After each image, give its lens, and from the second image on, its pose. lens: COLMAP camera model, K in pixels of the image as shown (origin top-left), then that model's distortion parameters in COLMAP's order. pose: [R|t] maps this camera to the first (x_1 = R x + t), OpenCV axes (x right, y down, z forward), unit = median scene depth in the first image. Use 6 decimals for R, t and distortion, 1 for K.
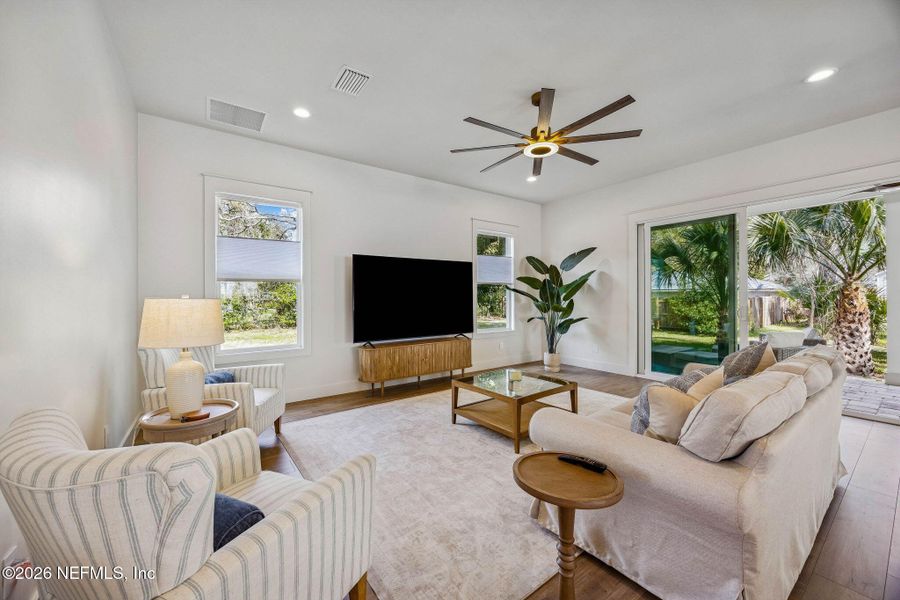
lens RADIAL K [[342.4, 0, 447.6], [0, 342.4, 296.9], [0, 0, 1]] dist [-0.000353, 0.000089]
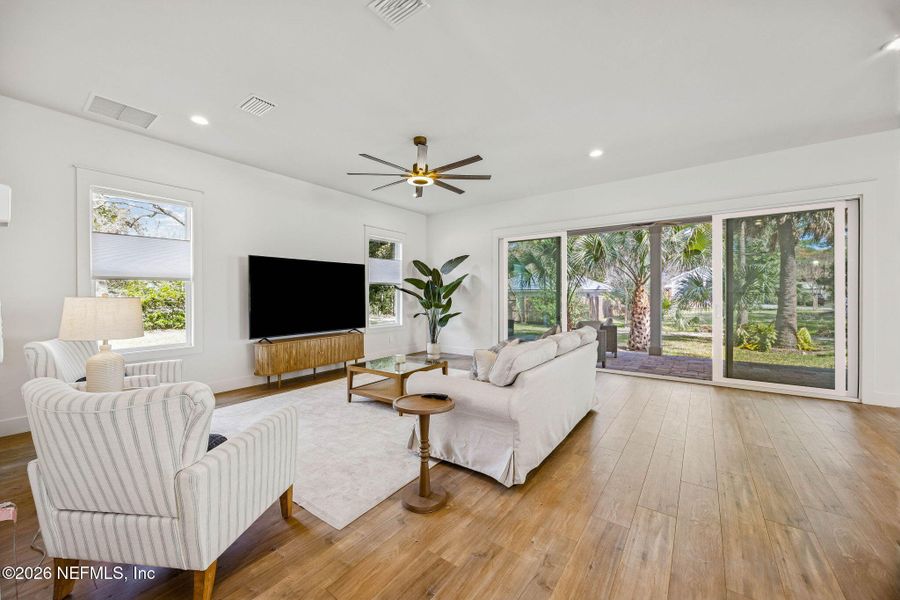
lens RADIAL K [[342.4, 0, 447.6], [0, 342.4, 296.9], [0, 0, 1]] dist [-0.000353, 0.000089]
pose [[0.951497, 0.000939, 0.307656, -0.018027], [-0.002326, 0.999989, 0.004140, -0.001329], [-0.307648, -0.004654, 0.951489, -0.183004]]
